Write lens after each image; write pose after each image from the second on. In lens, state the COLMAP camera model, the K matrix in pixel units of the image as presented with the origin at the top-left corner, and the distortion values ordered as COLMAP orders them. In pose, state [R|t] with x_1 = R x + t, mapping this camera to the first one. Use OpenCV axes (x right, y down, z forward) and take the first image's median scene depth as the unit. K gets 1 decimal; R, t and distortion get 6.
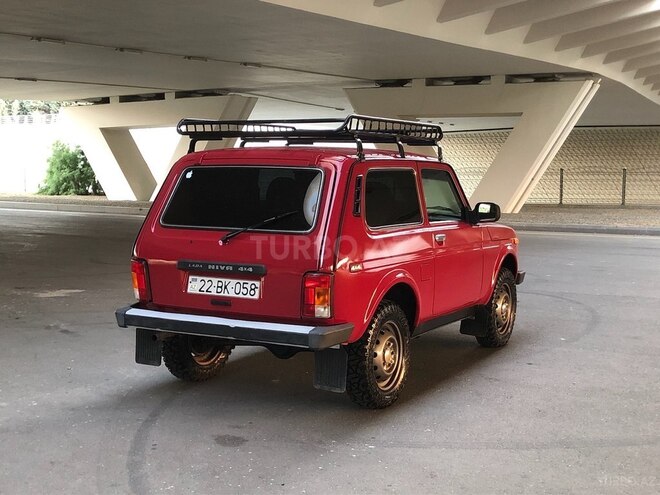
lens RADIAL K [[1033.2, 0, 330.0], [0, 1033.2, 247.5], [0, 0, 1]] dist [0.045612, -0.011361]
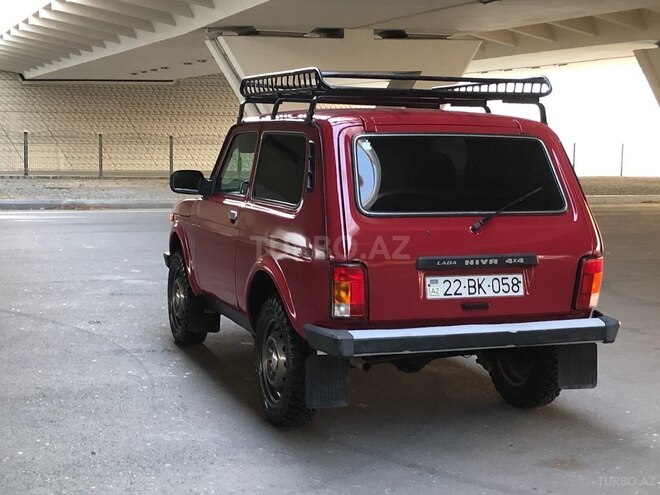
lens RADIAL K [[1138.4, 0, 330.0], [0, 1138.4, 247.5], [0, 0, 1]] dist [0.076970, 0.060009]
pose [[0.640699, -0.079762, 0.763637, -0.841046], [0.055197, 0.996801, 0.057805, -0.048604], [-0.765805, 0.005115, 0.643052, 0.513596]]
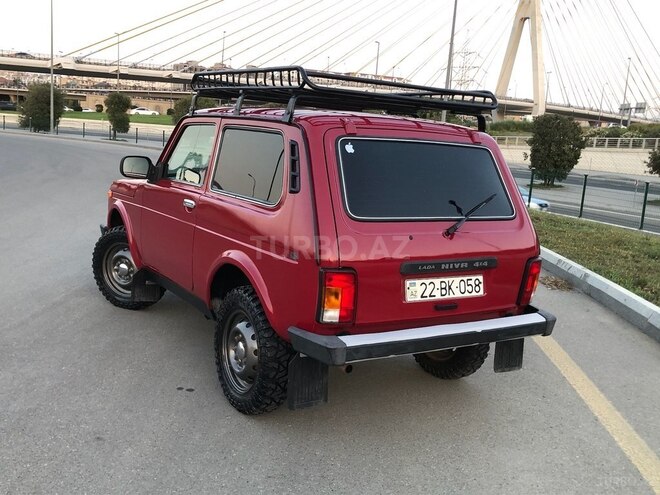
lens RADIAL K [[719.2, 0, 330.0], [0, 719.2, 247.5], [0, 0, 1]] dist [0.001047, -0.030188]
pose [[0.457372, -0.122730, 0.880766, -0.654302], [0.004814, 0.990758, 0.135557, -0.073793], [-0.889263, -0.057760, 0.453735, 0.812904]]
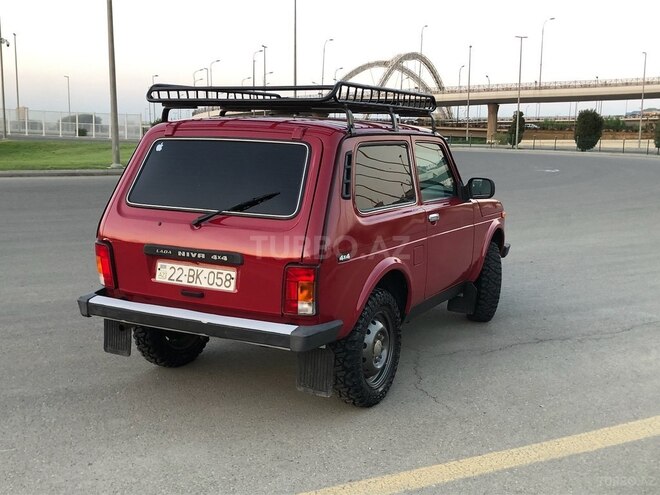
lens RADIAL K [[805.0, 0, 321.9], [0, 805.0, 245.9], [0, 0, 1]] dist [0.189827, -0.649712]
pose [[0.999889, 0.004940, 0.014031, -0.003894], [-0.005887, 0.997647, 0.068304, -0.035782], [-0.013660, -0.068379, 0.997566, 0.301671]]
